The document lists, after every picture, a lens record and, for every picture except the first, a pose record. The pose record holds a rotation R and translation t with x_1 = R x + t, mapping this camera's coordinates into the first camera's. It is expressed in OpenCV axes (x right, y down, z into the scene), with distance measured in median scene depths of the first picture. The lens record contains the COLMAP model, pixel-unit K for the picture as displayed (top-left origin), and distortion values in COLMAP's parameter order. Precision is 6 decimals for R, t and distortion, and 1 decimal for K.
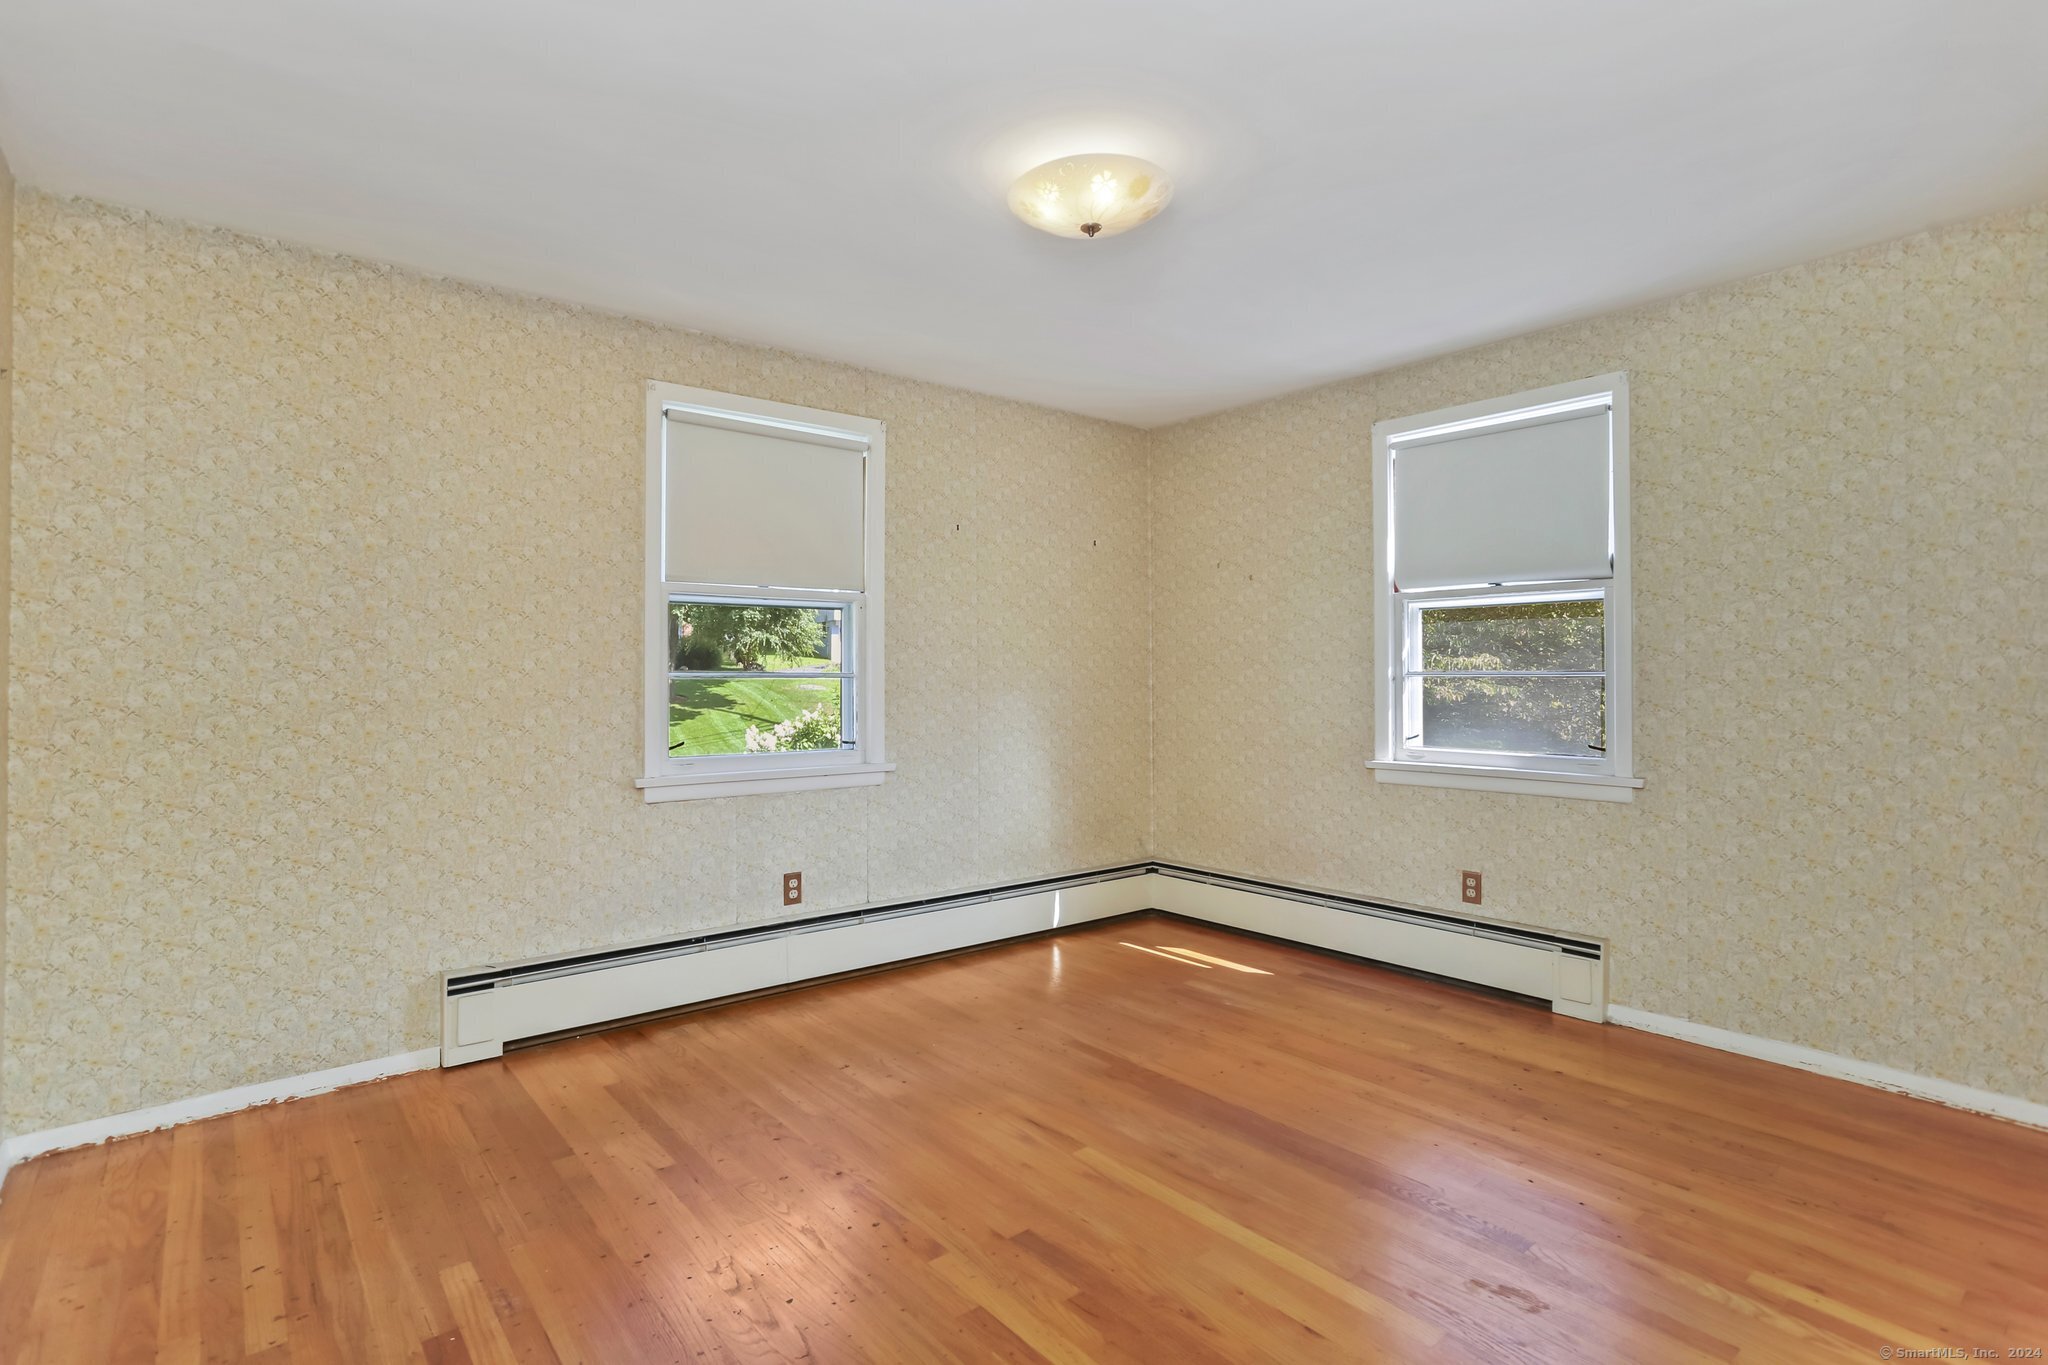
lens RADIAL K [[1013.8, 0, 1022.6], [0, 1013.8, 670.4], [0, 0, 1]] dist [-0.055711, 0.039183]
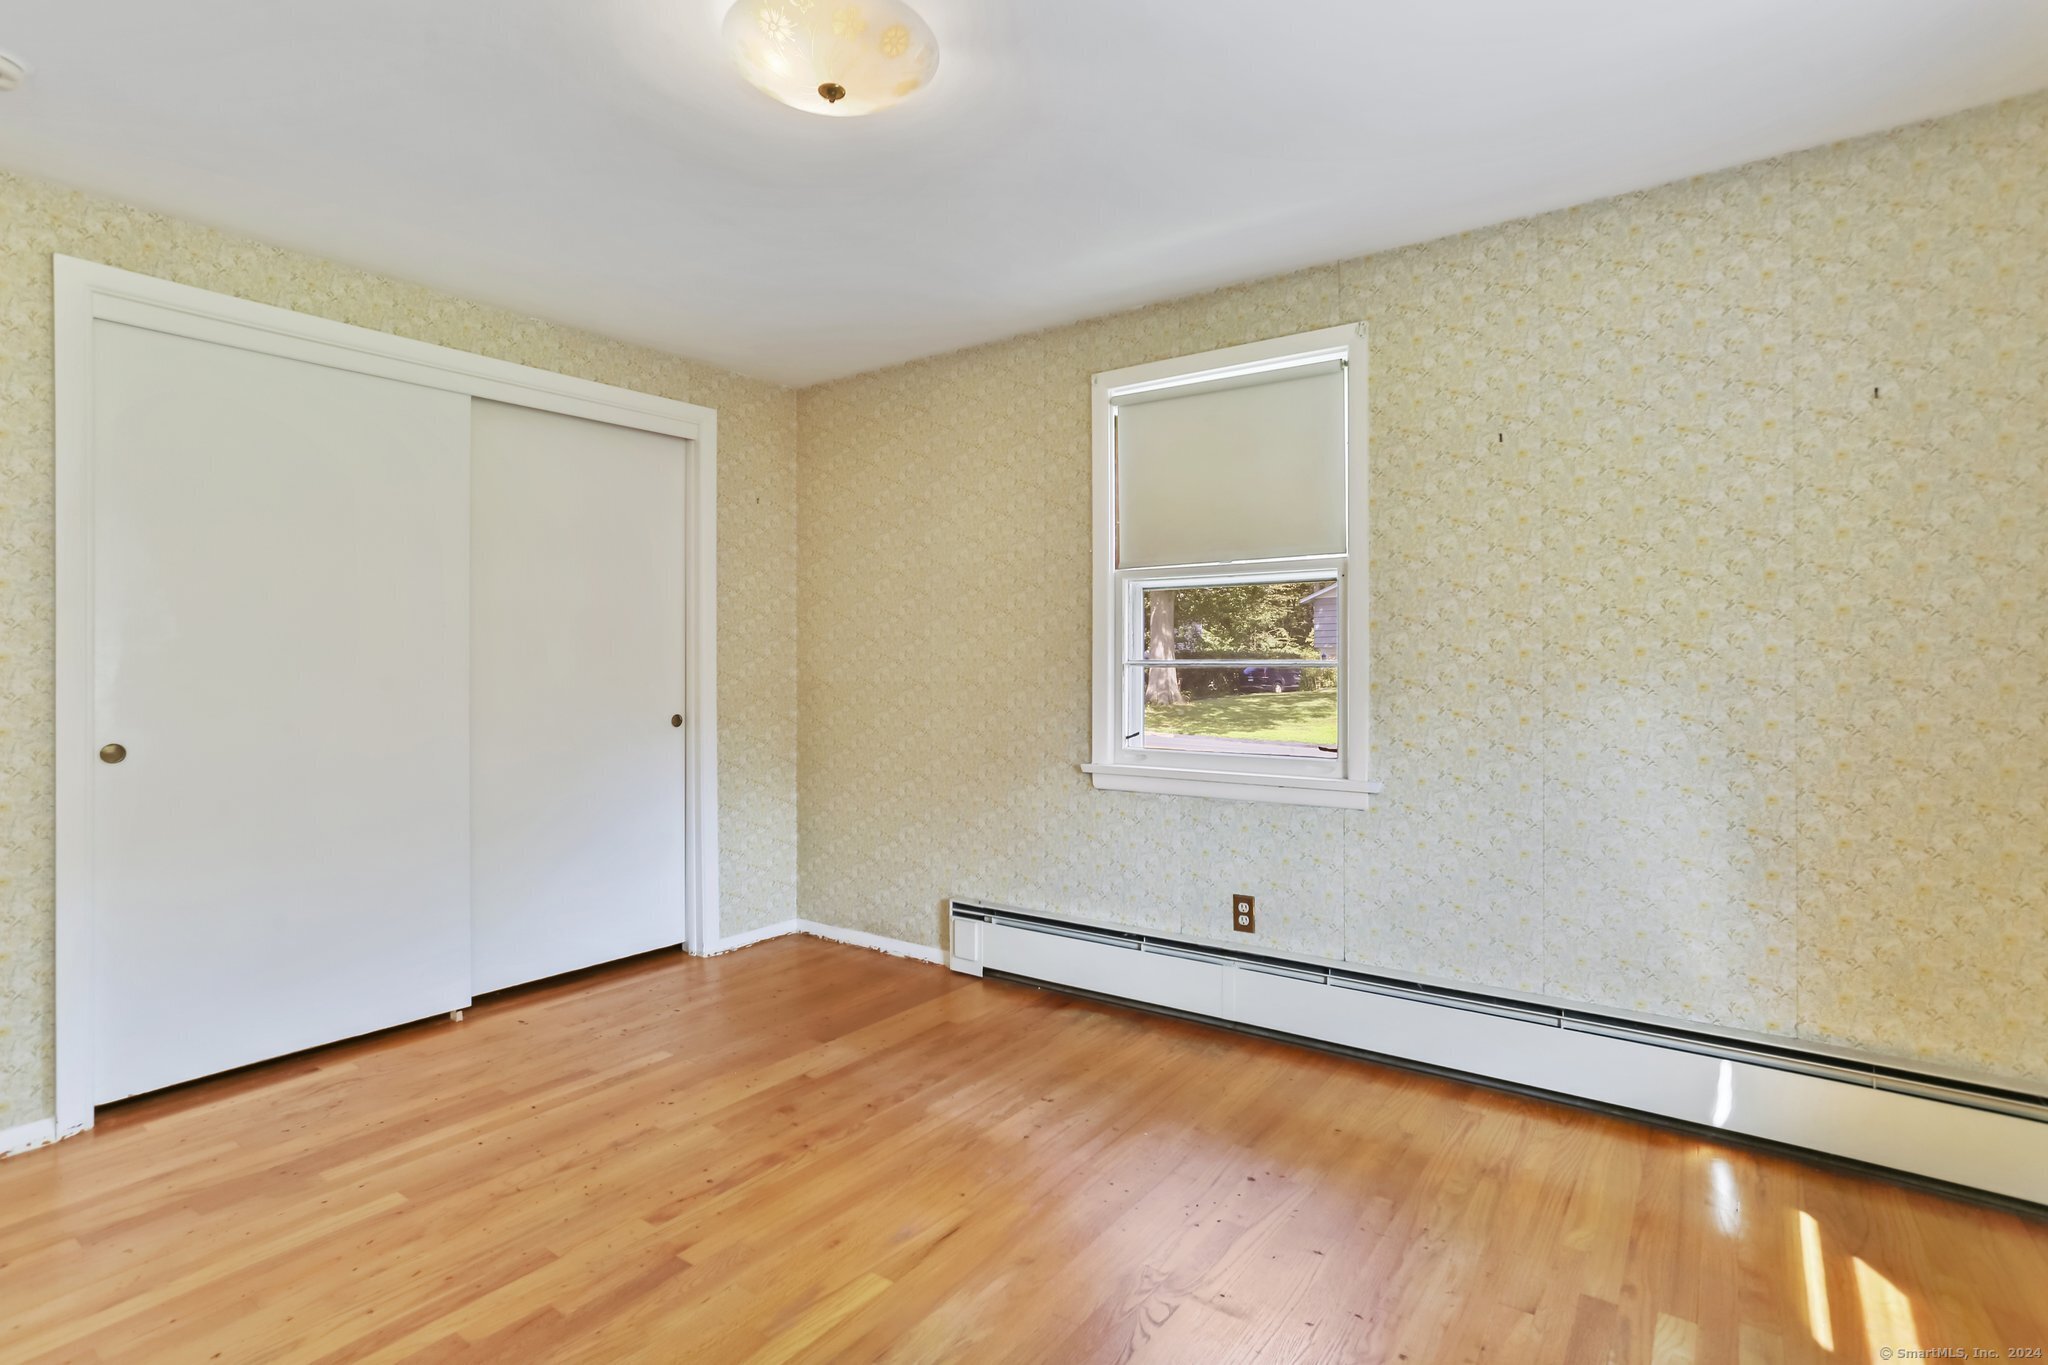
lens RADIAL K [[1013.8, 0, 1022.6], [0, 1013.8, 670.4], [0, 0, 1]] dist [-0.055711, 0.039183]
pose [[0.245609, 0.007223, -0.969342, 0.615147], [0.005735, 0.999944, 0.008904, 0.002130], [0.969352, -0.007746, 0.245554, 0.681378]]
